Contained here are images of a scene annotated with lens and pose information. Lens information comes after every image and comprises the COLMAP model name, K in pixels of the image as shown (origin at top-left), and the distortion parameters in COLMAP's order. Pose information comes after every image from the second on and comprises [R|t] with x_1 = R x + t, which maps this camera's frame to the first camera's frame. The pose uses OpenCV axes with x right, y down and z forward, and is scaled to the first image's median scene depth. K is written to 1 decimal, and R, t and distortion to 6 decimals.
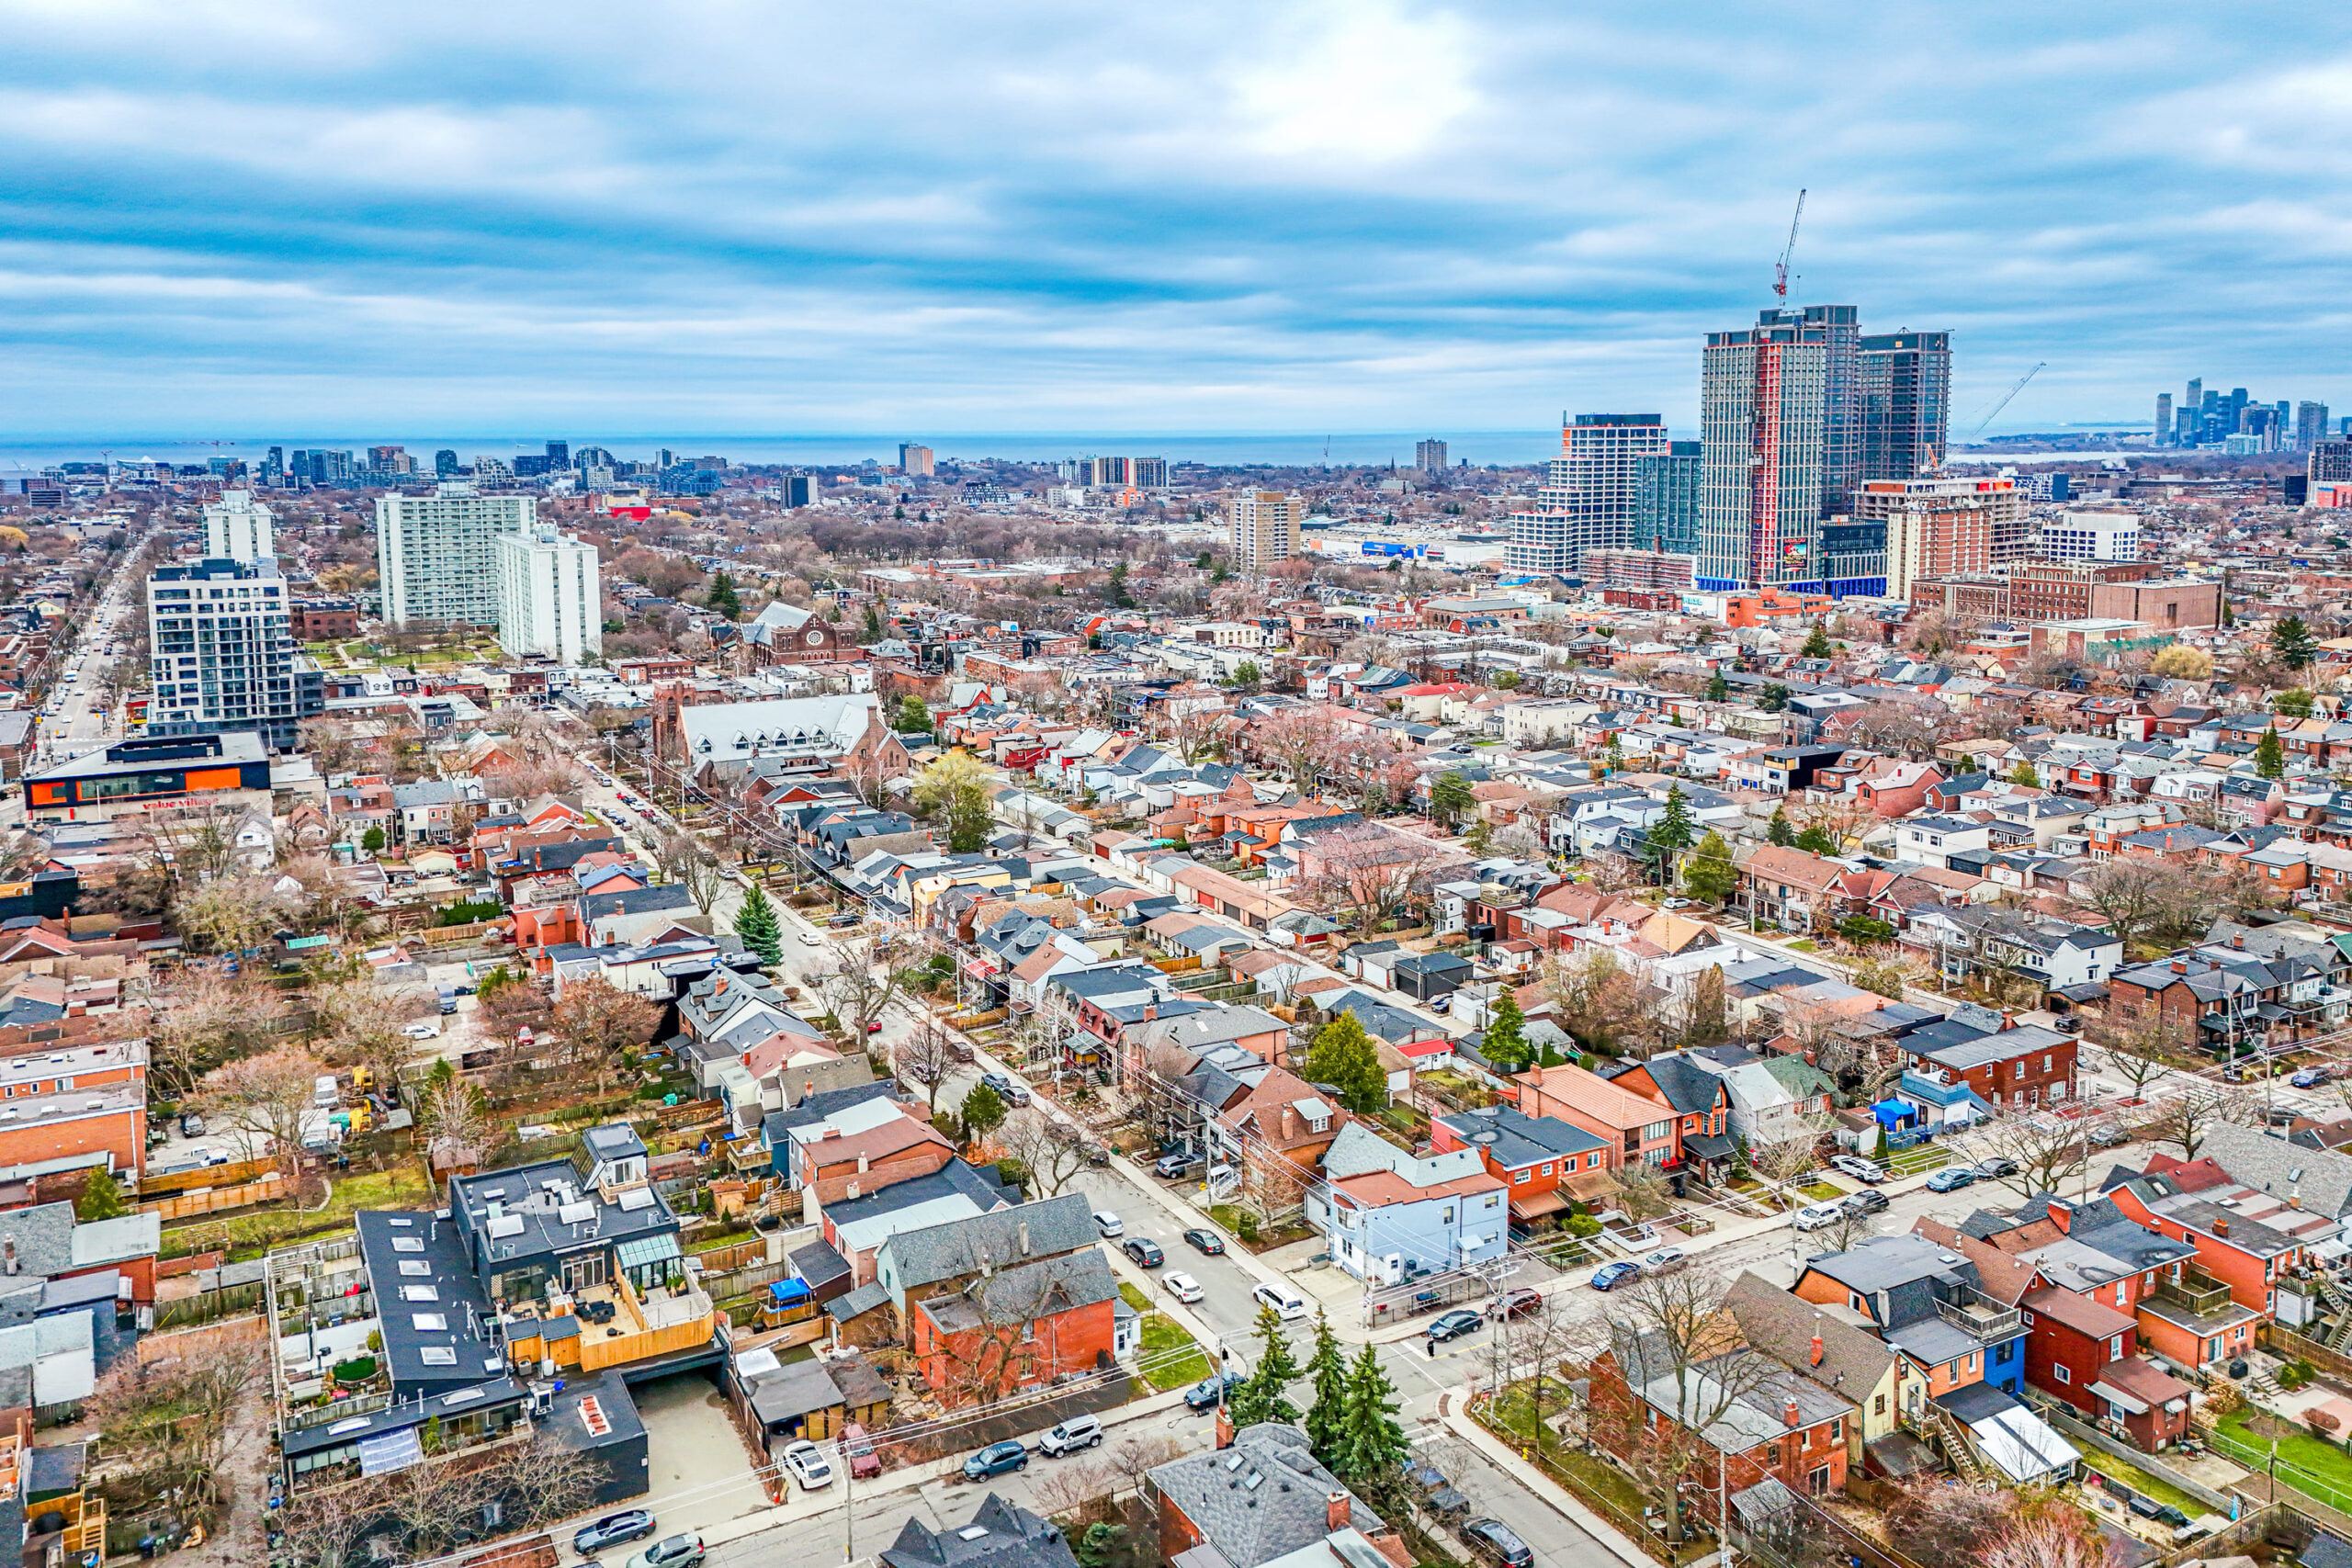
lens RADIAL K [[1784.1, 0, 1176.0], [0, 1784.1, 784.0], [0, 0, 1]] dist [0.002347, 0.001806]
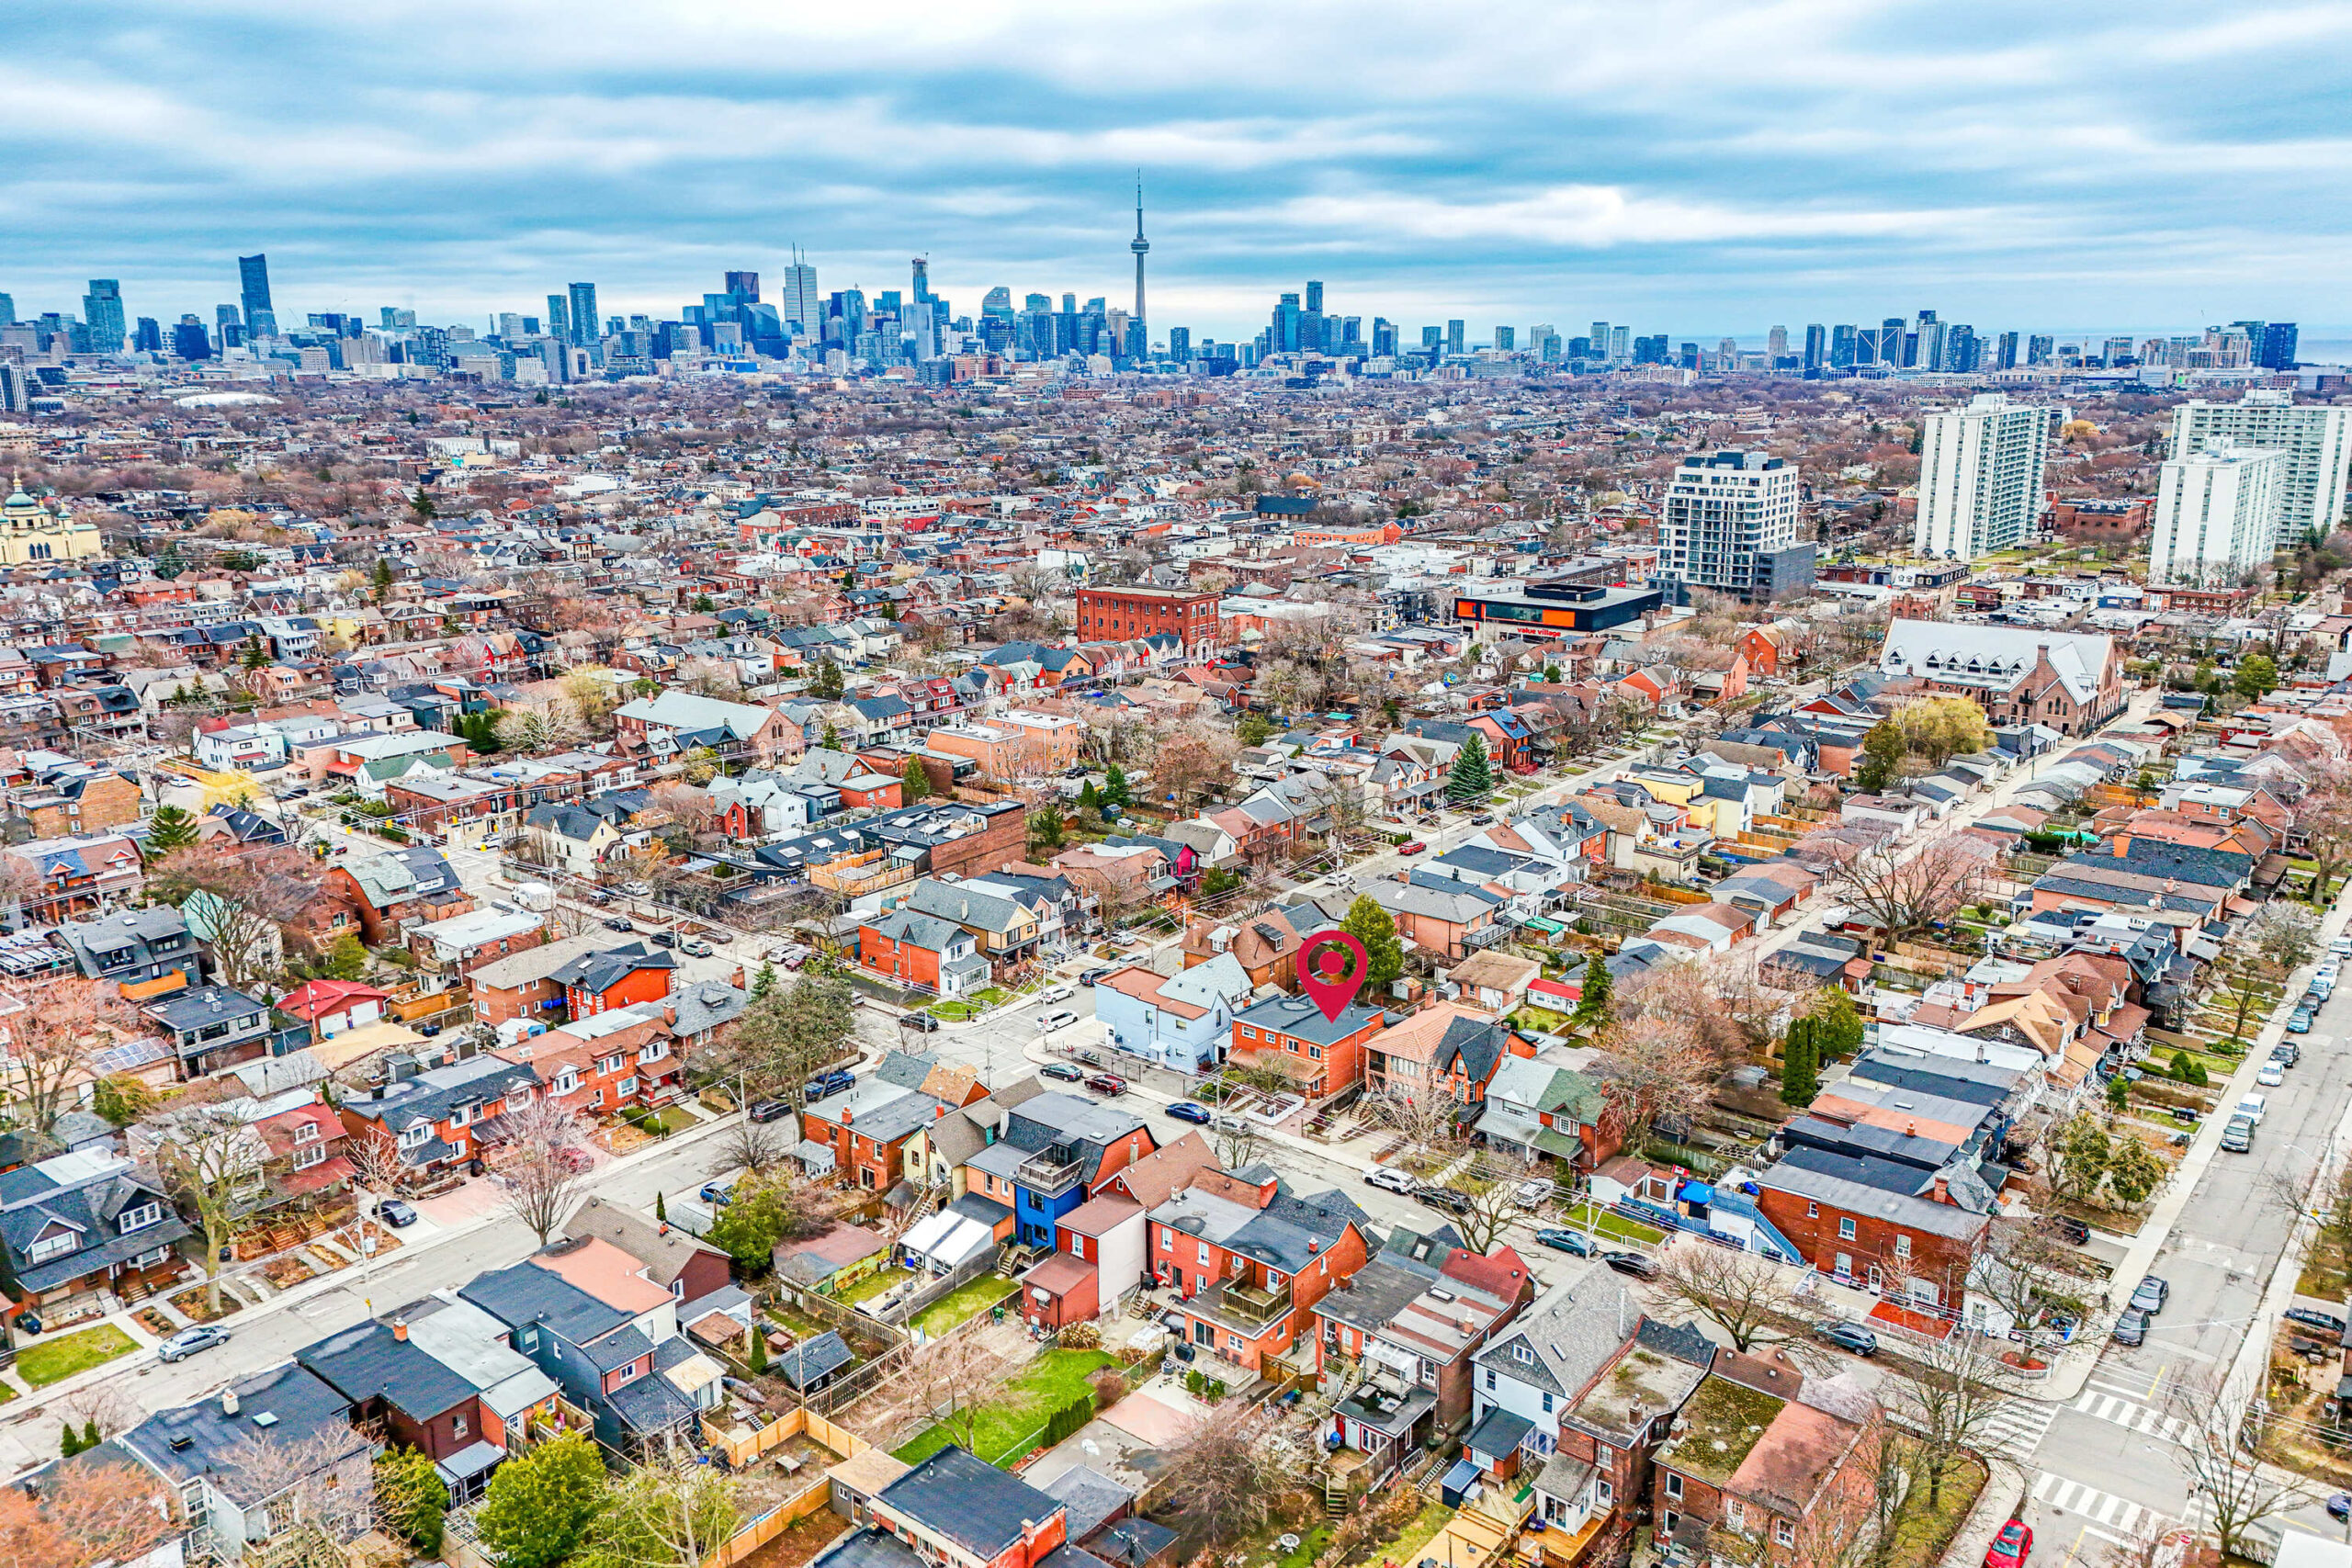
lens RADIAL K [[1784.1, 0, 1176.0], [0, 1784.1, 784.0], [0, 0, 1]] dist [0.002347, 0.001806]
pose [[0.370100, 0.222805, -0.901878, 0.479459], [-0.170077, 0.970656, 0.170003, -0.049757], [0.913291, 0.090470, 0.397134, 0.195689]]
